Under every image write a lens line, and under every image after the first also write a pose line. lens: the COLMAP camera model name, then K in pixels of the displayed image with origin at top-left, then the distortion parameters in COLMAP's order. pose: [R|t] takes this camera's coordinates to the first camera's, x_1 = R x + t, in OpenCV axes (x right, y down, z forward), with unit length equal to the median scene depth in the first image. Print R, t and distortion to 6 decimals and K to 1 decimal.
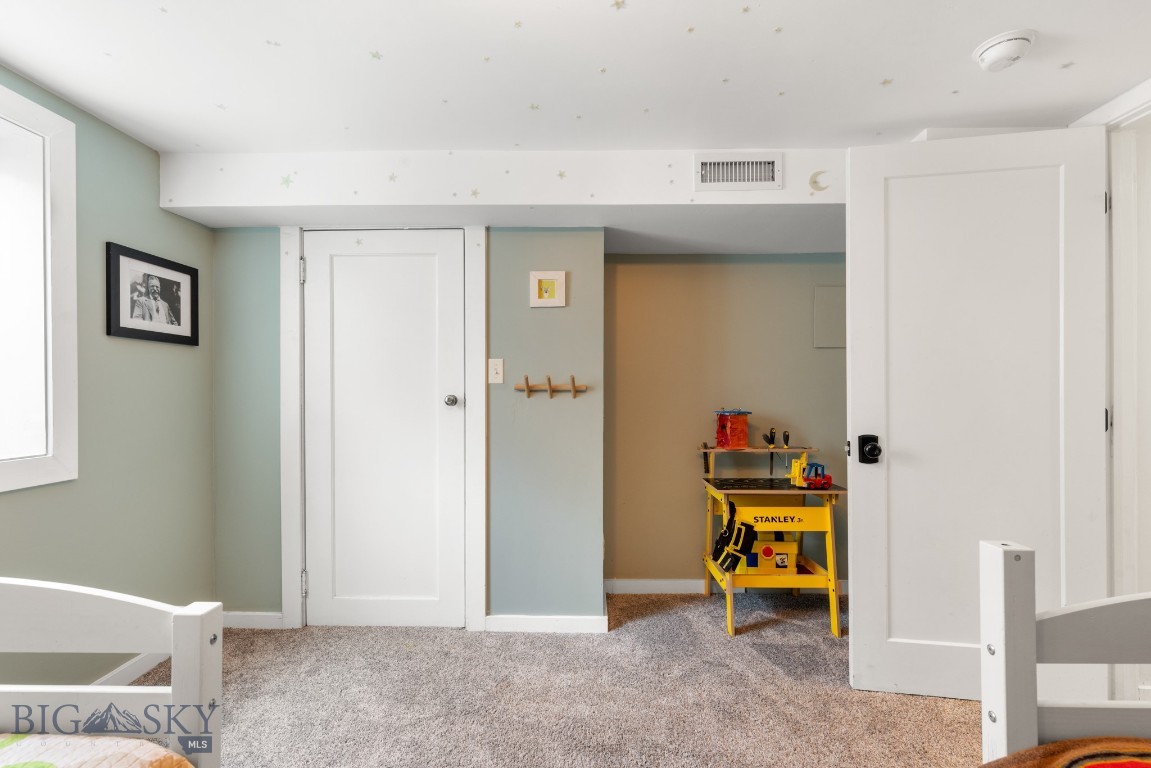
lens RADIAL K [[525.7, 0, 575.3], [0, 525.7, 390.7], [0, 0, 1]] dist [0.003811, -0.000678]
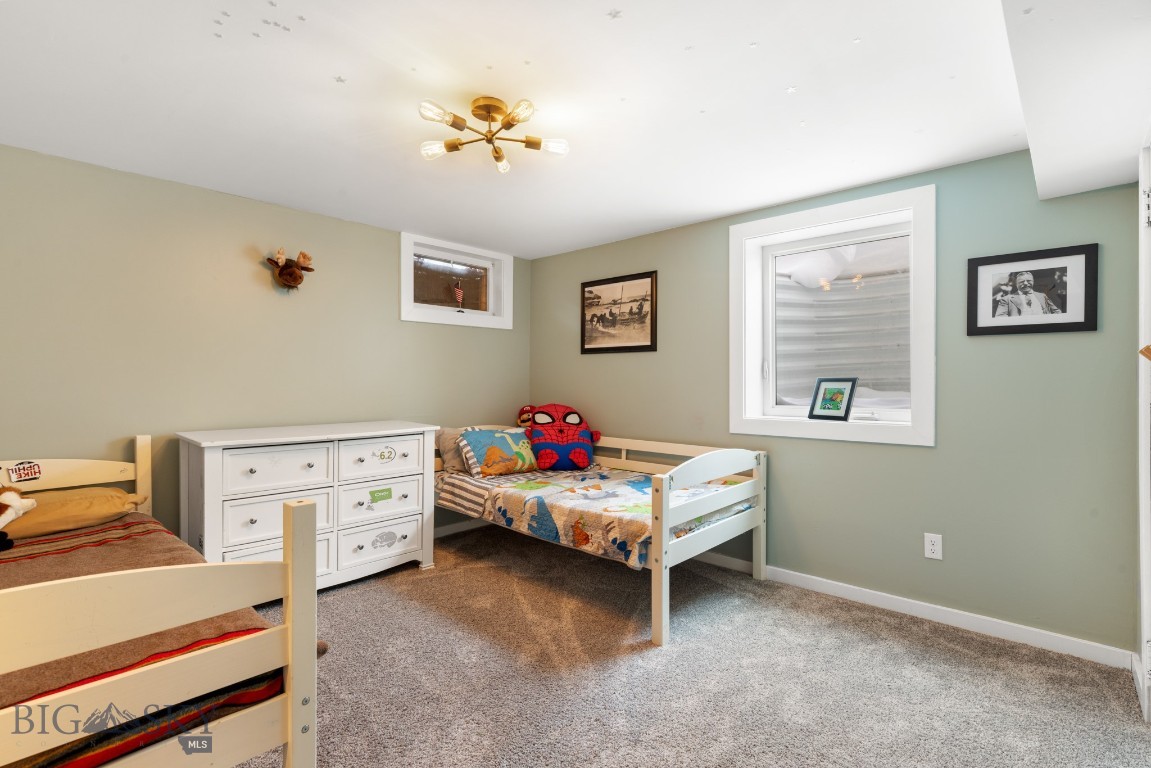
lens RADIAL K [[541.0, 0, 577.9], [0, 541.0, 379.5], [0, 0, 1]] dist [-0.004825, -0.000961]
pose [[-0.659448, -0.001540, -0.751748, 0.598869], [-0.001006, 0.999999, -0.001165, -0.001665], [0.751749, -0.000012, -0.659449, 1.060883]]
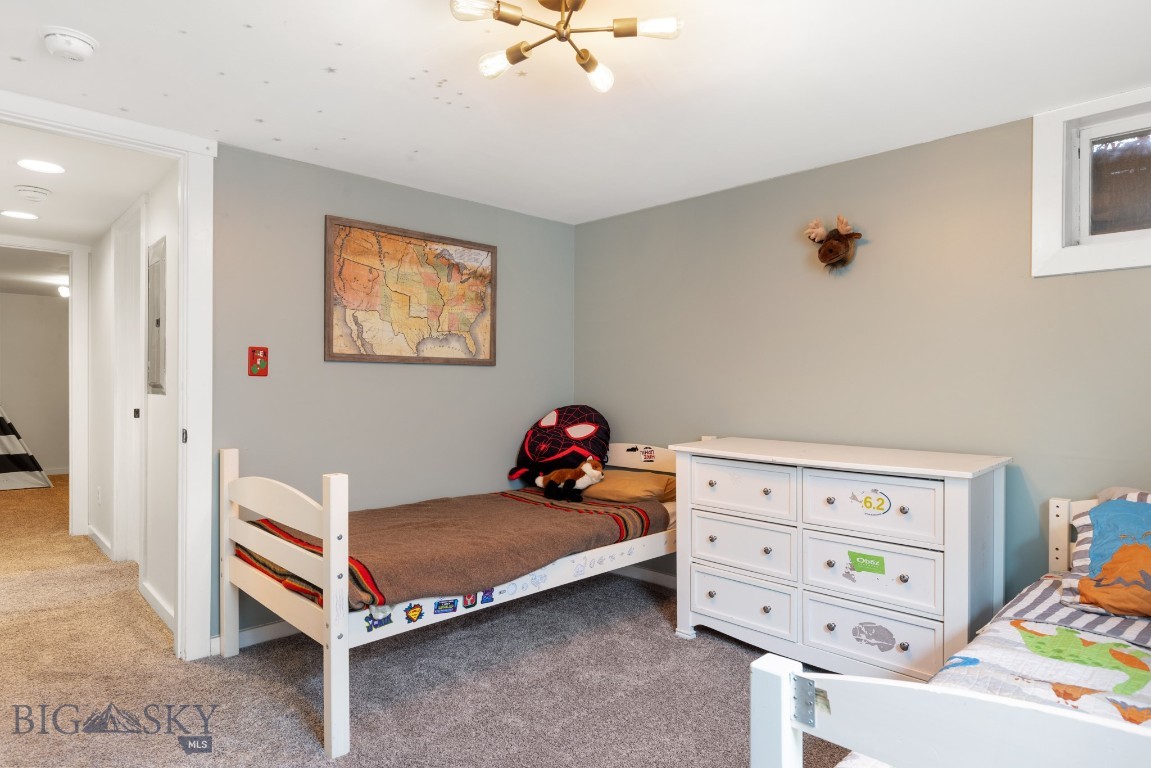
lens RADIAL K [[656.8, 0, 577.6], [0, 656.8, 384.3], [0, 0, 1]] dist [-0.008373, -0.001319]
pose [[-0.711296, -0.002550, 0.702888, -0.564284], [-0.004232, 0.999991, -0.000655, 0.000128], [-0.702880, -0.003441, -0.711300, 0.872868]]
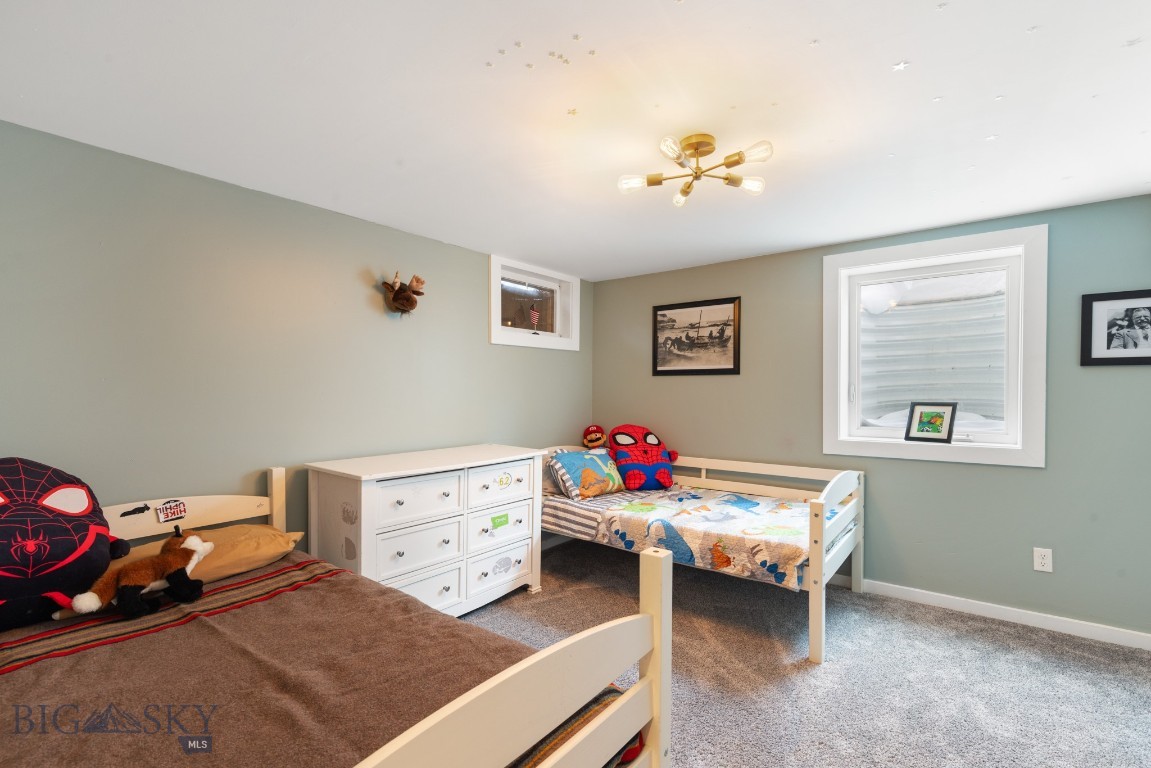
lens RADIAL K [[525.7, 0, 574.8], [0, 525.7, 394.9], [0, 0, 1]] dist [0.003811, -0.000678]
pose [[-0.596883, 0.008674, -0.802281, 0.861025], [0.001497, 0.999952, 0.009698, -0.043705], [0.802327, 0.004587, -0.596867, 0.714894]]
